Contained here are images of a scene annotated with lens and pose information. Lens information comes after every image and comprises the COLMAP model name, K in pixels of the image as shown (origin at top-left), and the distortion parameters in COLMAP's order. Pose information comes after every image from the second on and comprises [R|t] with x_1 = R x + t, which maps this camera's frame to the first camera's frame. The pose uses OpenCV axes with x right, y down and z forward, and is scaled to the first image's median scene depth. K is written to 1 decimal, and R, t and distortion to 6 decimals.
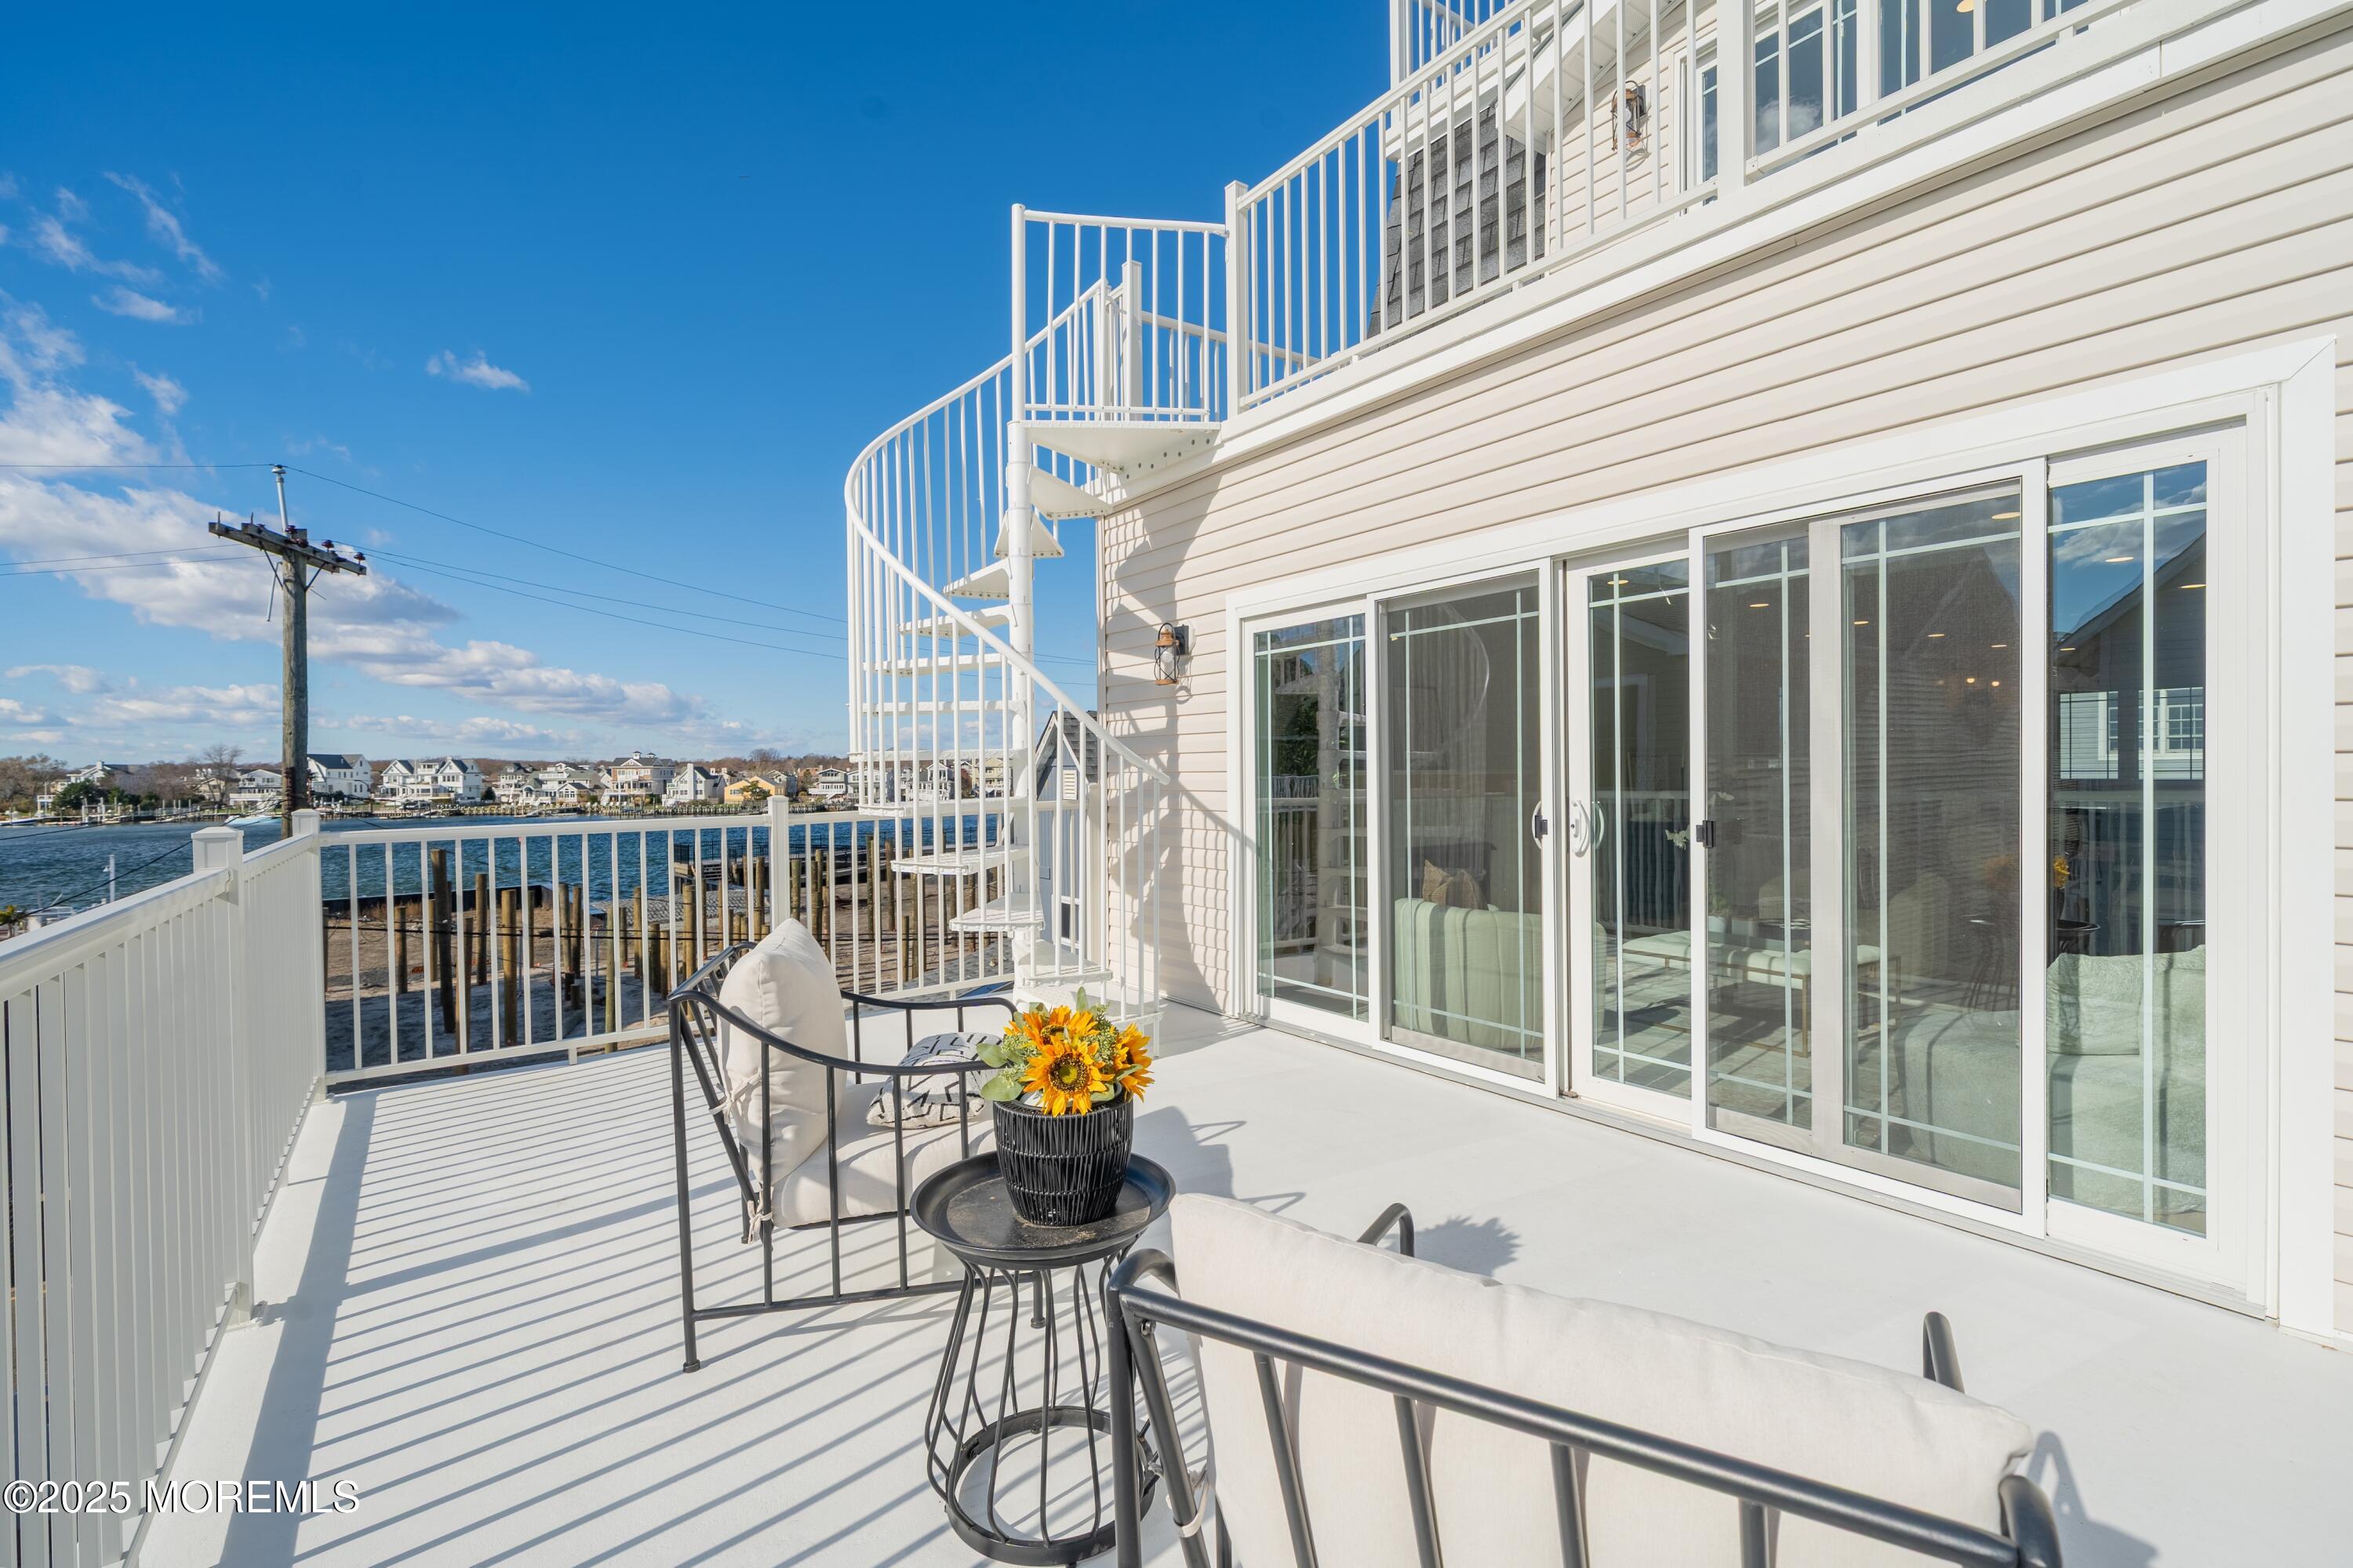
lens RADIAL K [[1046.7, 0, 1167.5], [0, 1046.7, 780.7], [0, 0, 1]] dist [-0.001375, 0.000163]
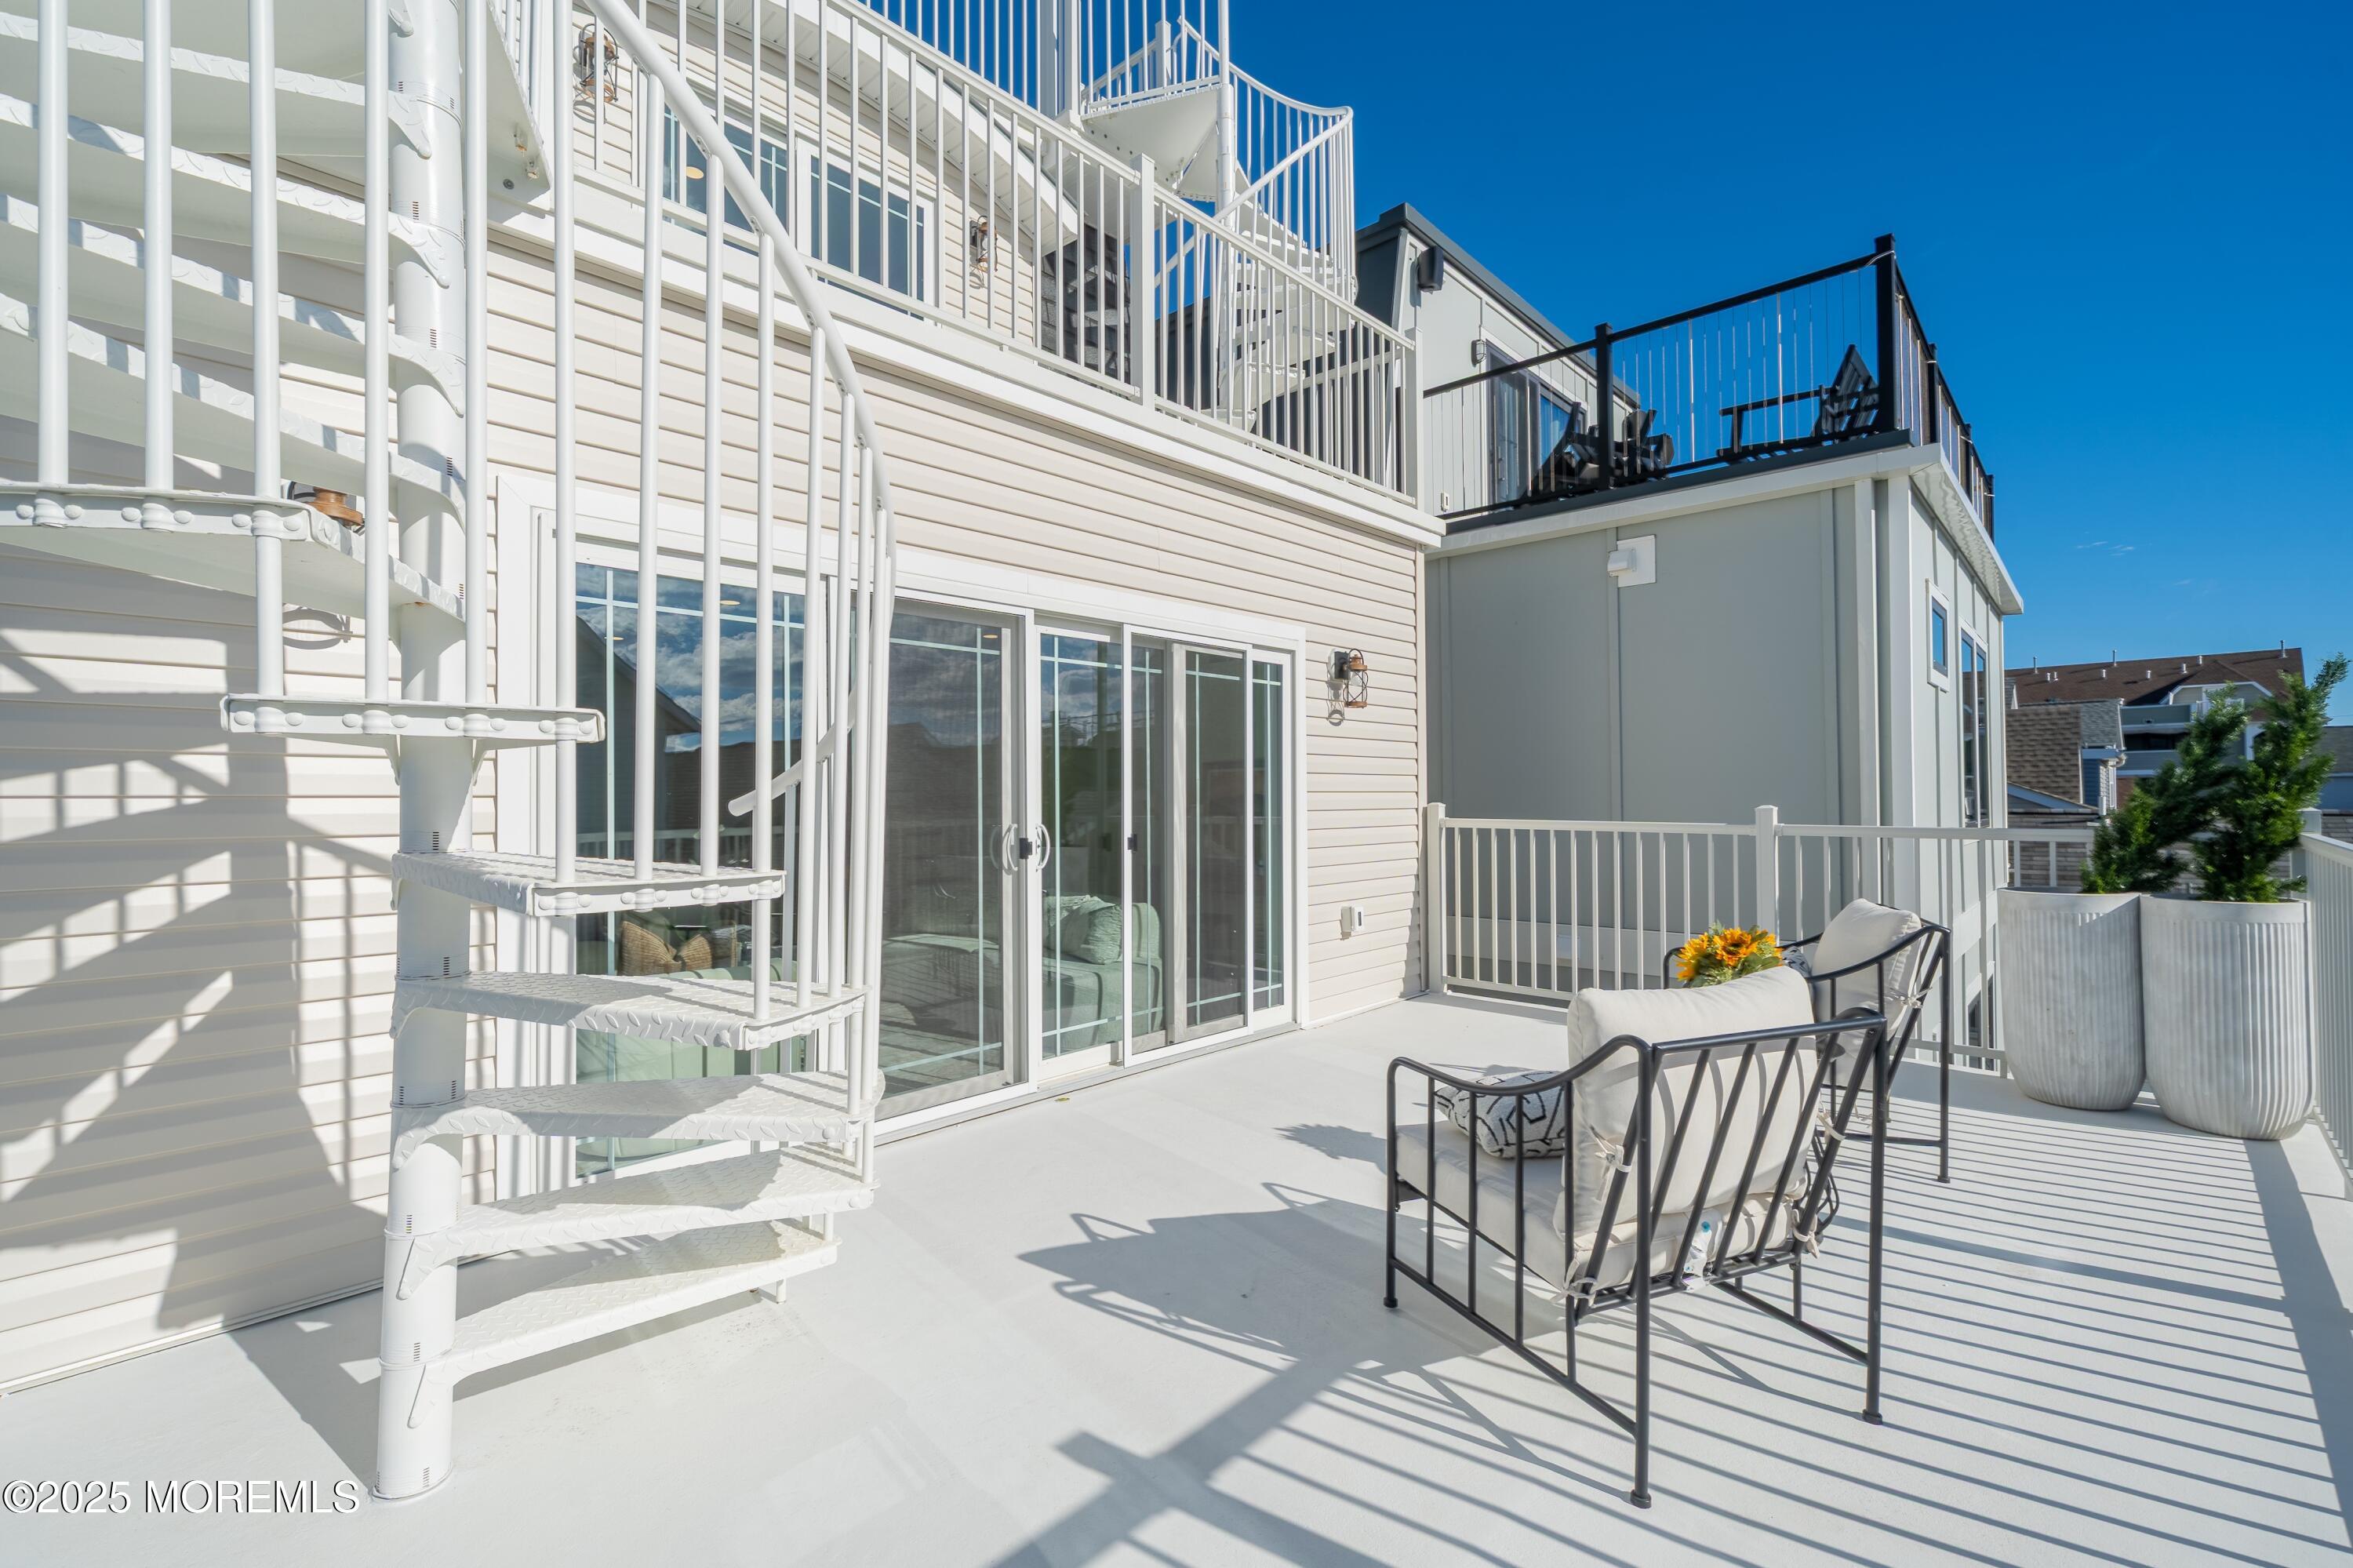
lens RADIAL K [[1017.6, 0, 1176.5], [0, 1017.6, 784.0], [0, 0, 1]] dist [0.003103, 0.000289]
pose [[-0.185160, 0.024865, 0.982394, -0.497757], [0.013706, 0.999648, -0.022719, 0.001425], [-0.982613, 0.009258, -0.185436, 0.705918]]
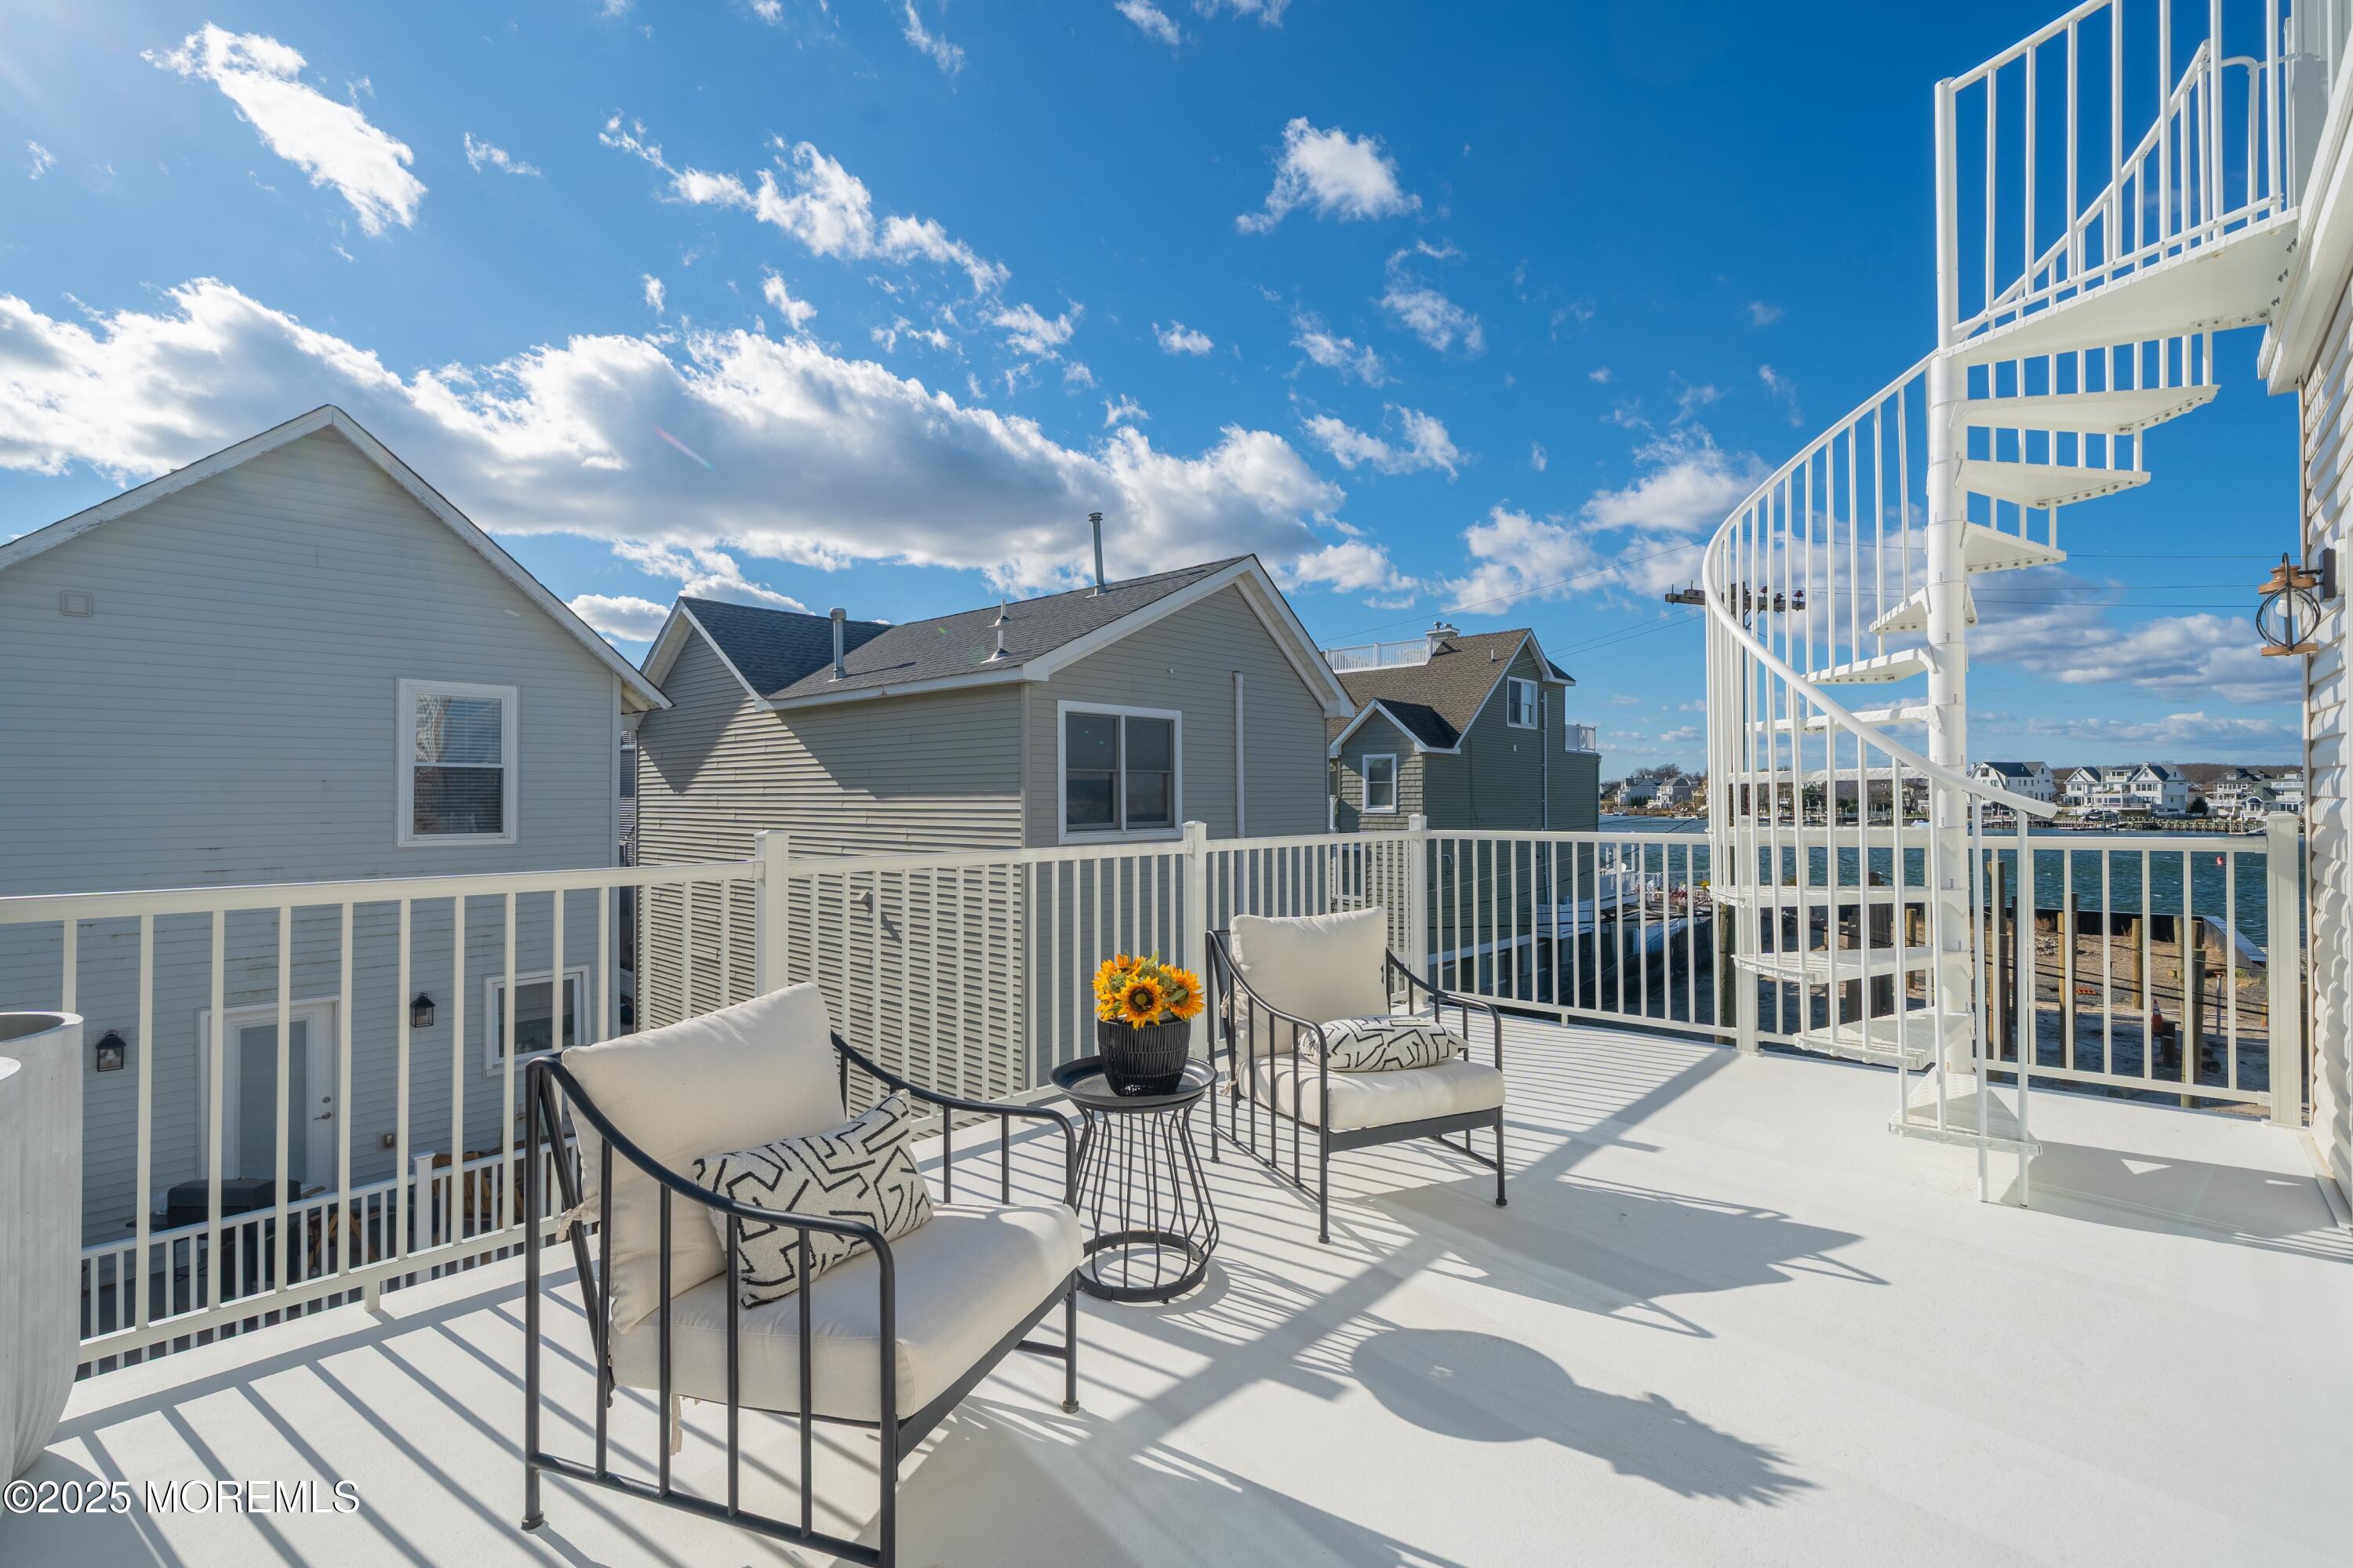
lens RADIAL K [[1046.7, 0, 1167.5], [0, 1046.7, 780.7], [0, 0, 1]] dist [-0.001375, 0.000163]
pose [[0.188828, -0.000504, -0.982010, 0.458842], [-0.006271, 0.999979, -0.001719, -0.013321], [0.981990, 0.006483, 0.188821, 0.243010]]
